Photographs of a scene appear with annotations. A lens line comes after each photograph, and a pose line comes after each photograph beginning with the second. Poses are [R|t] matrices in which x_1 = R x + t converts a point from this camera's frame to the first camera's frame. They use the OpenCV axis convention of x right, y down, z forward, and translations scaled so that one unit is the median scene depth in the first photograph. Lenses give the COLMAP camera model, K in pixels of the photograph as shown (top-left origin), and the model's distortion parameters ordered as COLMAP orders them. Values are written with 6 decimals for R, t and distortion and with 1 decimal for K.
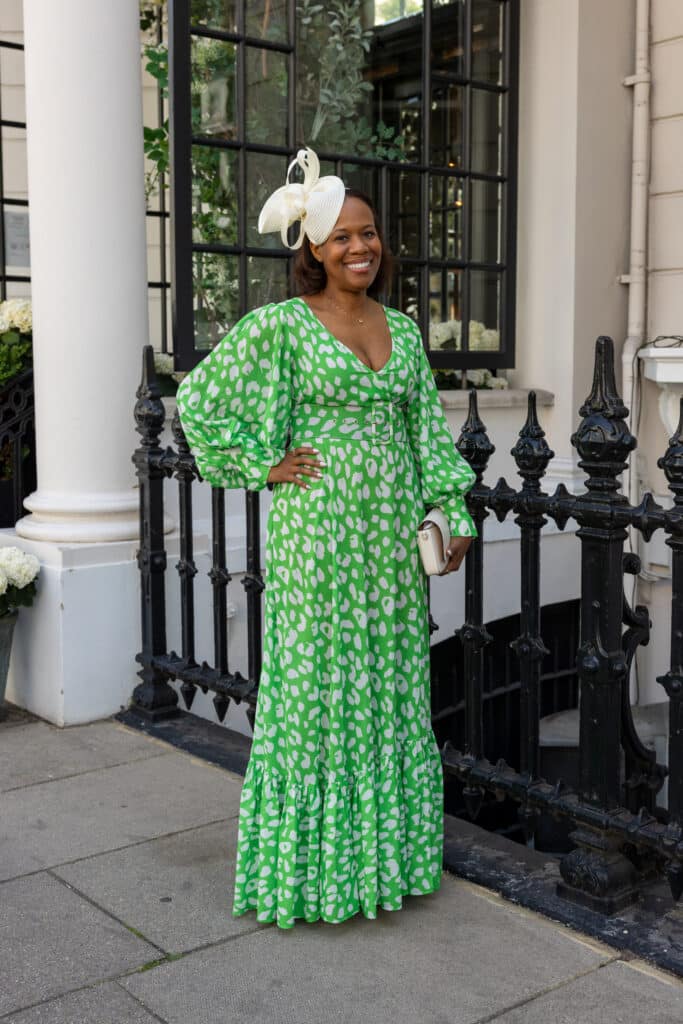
lens RADIAL K [[1252.1, 0, 336.6], [0, 1252.1, 490.9], [0, 0, 1]] dist [0.002954, 0.000000]
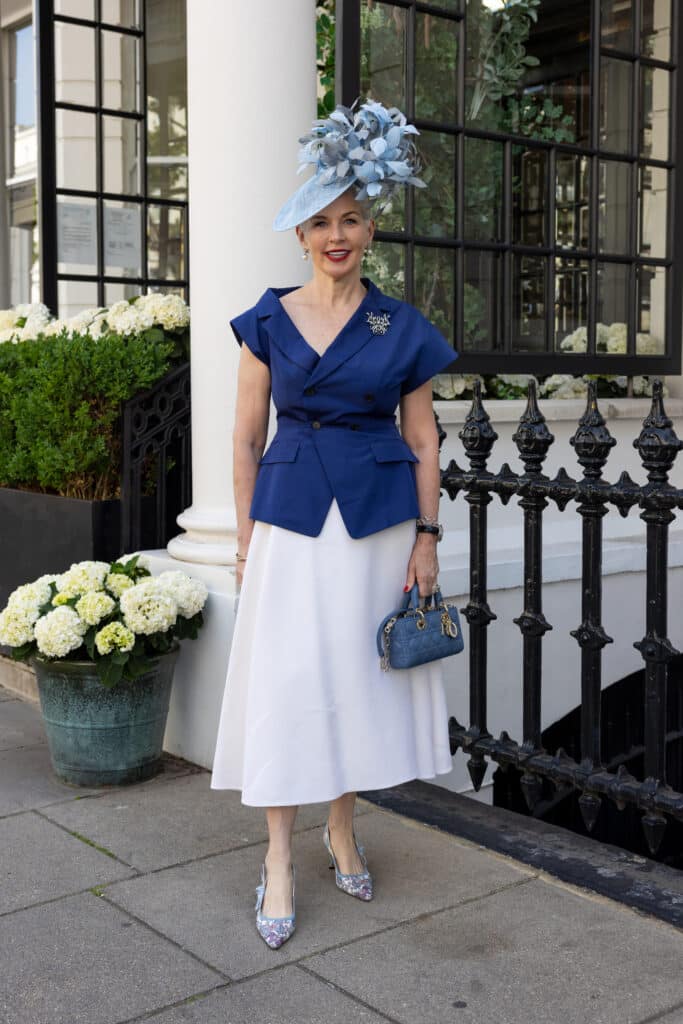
lens RADIAL K [[1279.7, 0, 317.4], [0, 1279.7, 480.3], [0, 0, 1]] dist [-0.001317, 0.000000]
pose [[0.999891, 0.000955, -0.014714, -0.147104], [-0.001412, 0.999518, -0.031021, 0.009342], [0.014678, 0.031038, 0.999410, 0.110560]]
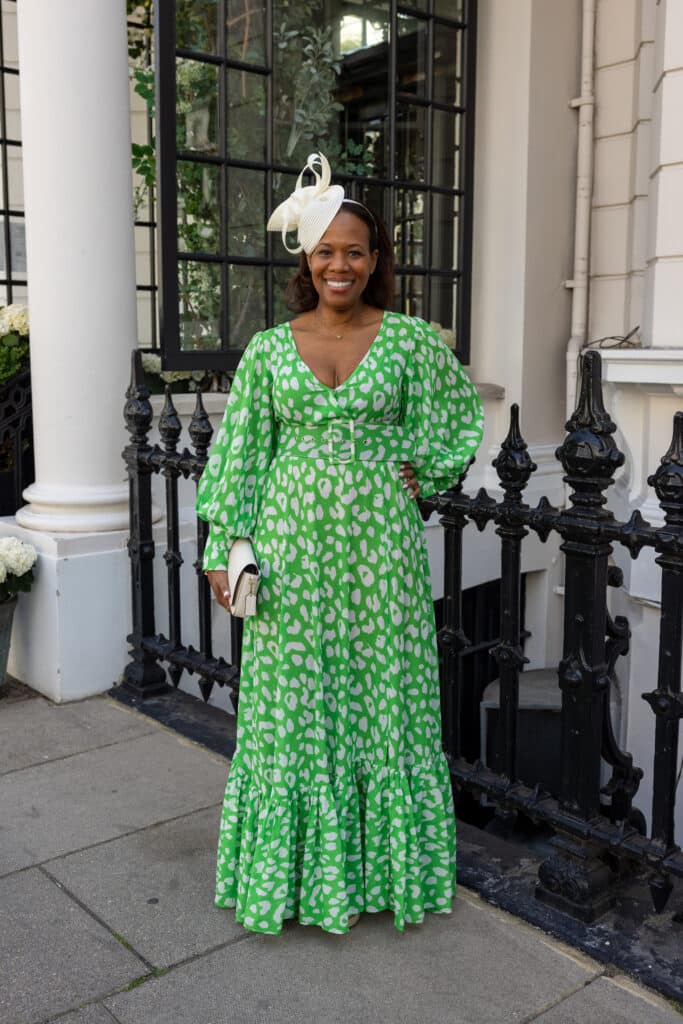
lens RADIAL K [[1033.8, 0, 299.6], [0, 1033.8, 490.2], [0, 0, 1]] dist [-0.007205, 0.000000]
pose [[1.000000, 0.000092, -0.000374, -0.010976], [-0.000079, 0.999390, 0.034925, -0.026481], [0.000377, -0.034925, 0.999390, 0.114204]]
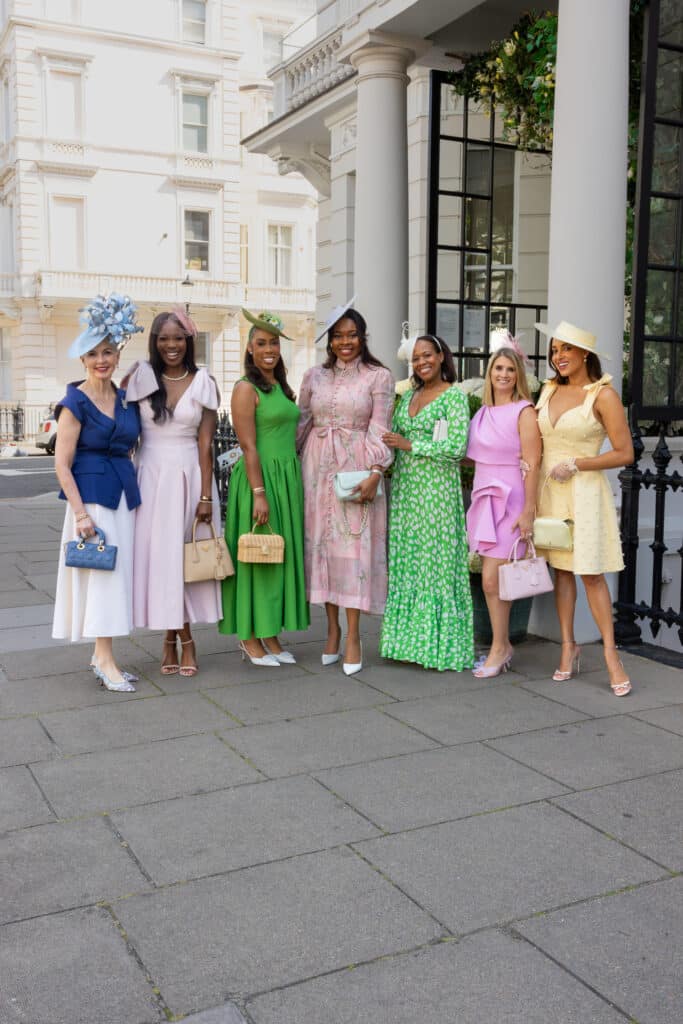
lens RADIAL K [[1018.1, 0, 333.8], [0, 1018.1, 519.6], [0, 0, 1]] dist [0.025179, 0.000000]
pose [[0.976522, 0.028468, -0.213527, -0.236485], [-0.027244, 0.999591, 0.008670, 0.026618], [0.213687, -0.002649, 0.976899, -0.316089]]
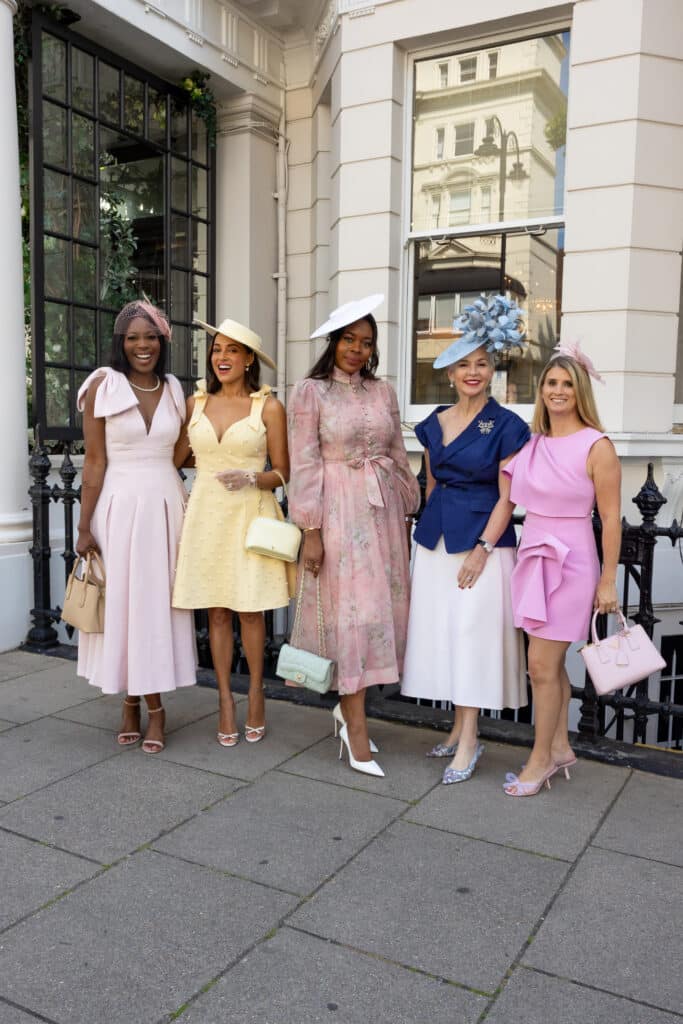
lens RADIAL K [[890.7, 0, 308.5], [0, 890.7, 532.0], [0, 0, 1]] dist [-0.015295, 0.018640]
pose [[0.934022, -0.023472, 0.356443, -0.238697], [0.021423, 0.999723, 0.009697, 0.024180], [-0.356572, -0.001421, 0.934267, -0.236412]]
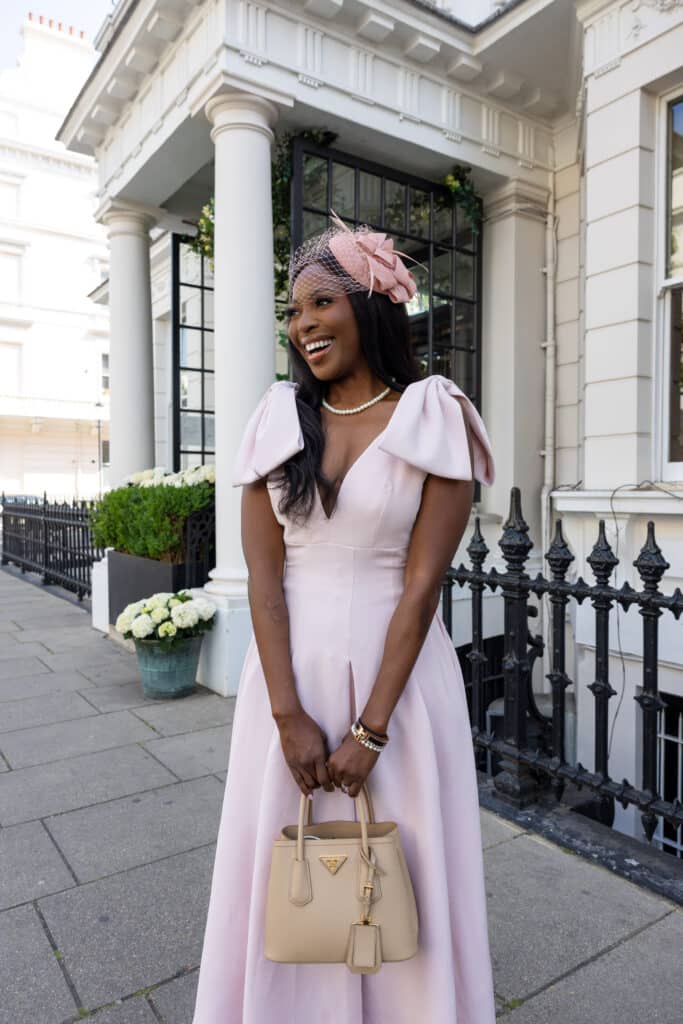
lens RADIAL K [[706.5, 0, 339.4], [0, 706.5, 518.1], [0, 0, 1]] dist [-0.006289, 0.010549]
pose [[0.997288, 0.004805, -0.073445, 0.020294], [-0.010044, 0.997416, -0.071136, -0.000967], [0.072913, 0.071681, 0.994759, -0.032663]]
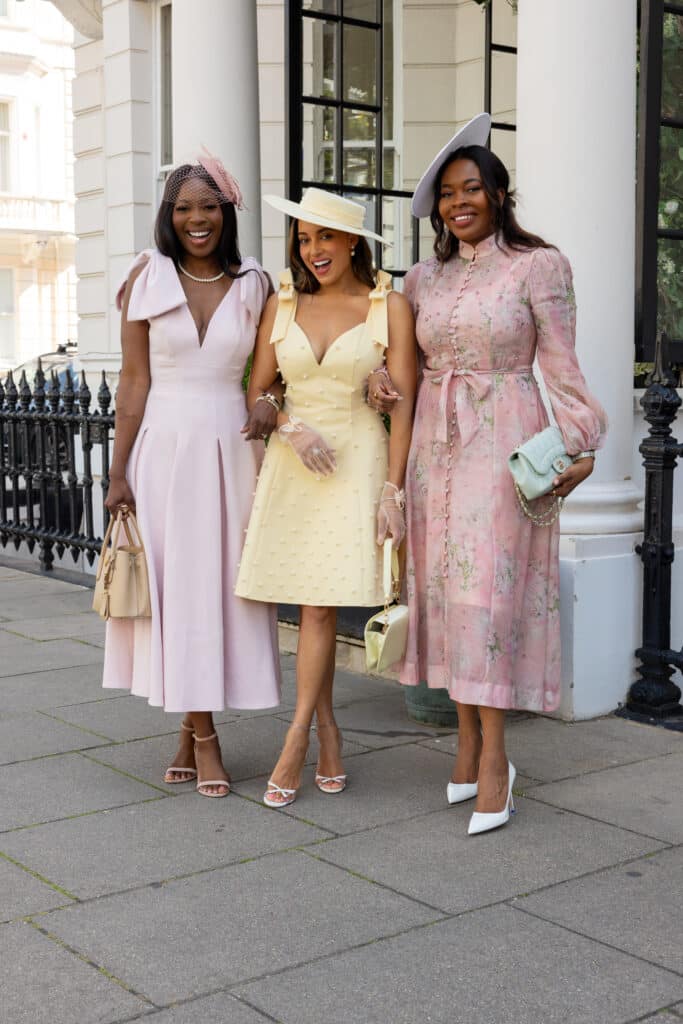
lens RADIAL K [[1463.8, 0, 340.3], [0, 1463.8, 527.0], [0, 0, 1]] dist [0.024693, 0.000000]
pose [[0.999409, 0.001031, -0.034372, -0.358499], [-0.001061, 0.999999, -0.000855, 0.037065], [0.034371, 0.000891, 0.999409, -0.153287]]
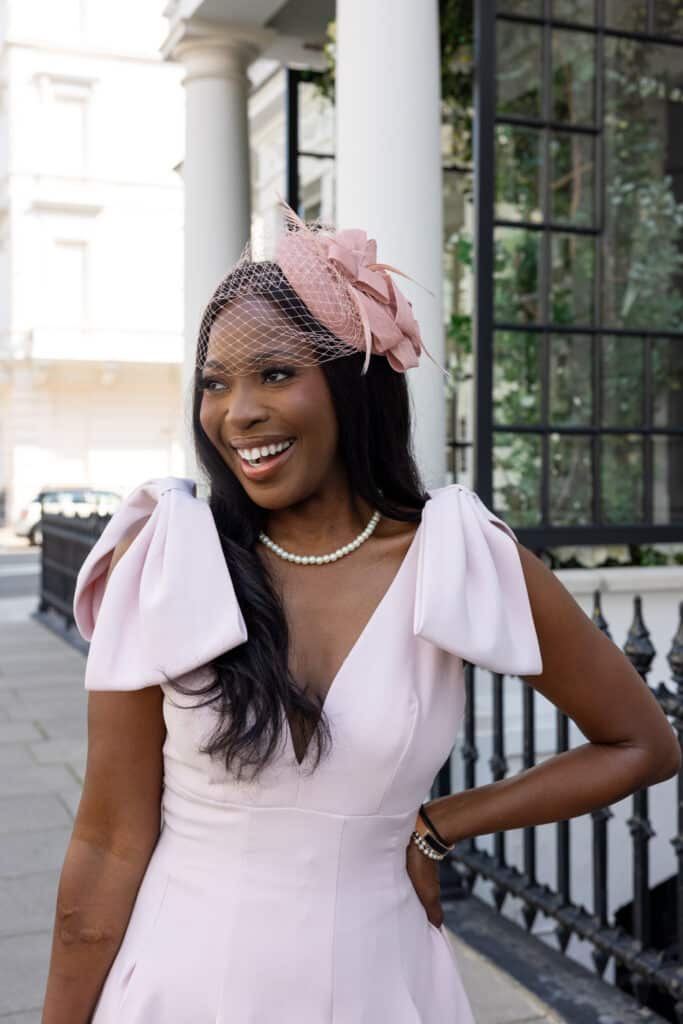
lens RADIAL K [[1242.8, 0, 321.5], [0, 1242.8, 498.0], [0, 0, 1]] dist [0.038819, 0.000000]
pose [[0.950234, 0.005142, -0.311496, 0.079467], [-0.032918, 0.995924, -0.083979, -0.052818], [0.309794, 0.090054, 0.946529, -0.009145]]
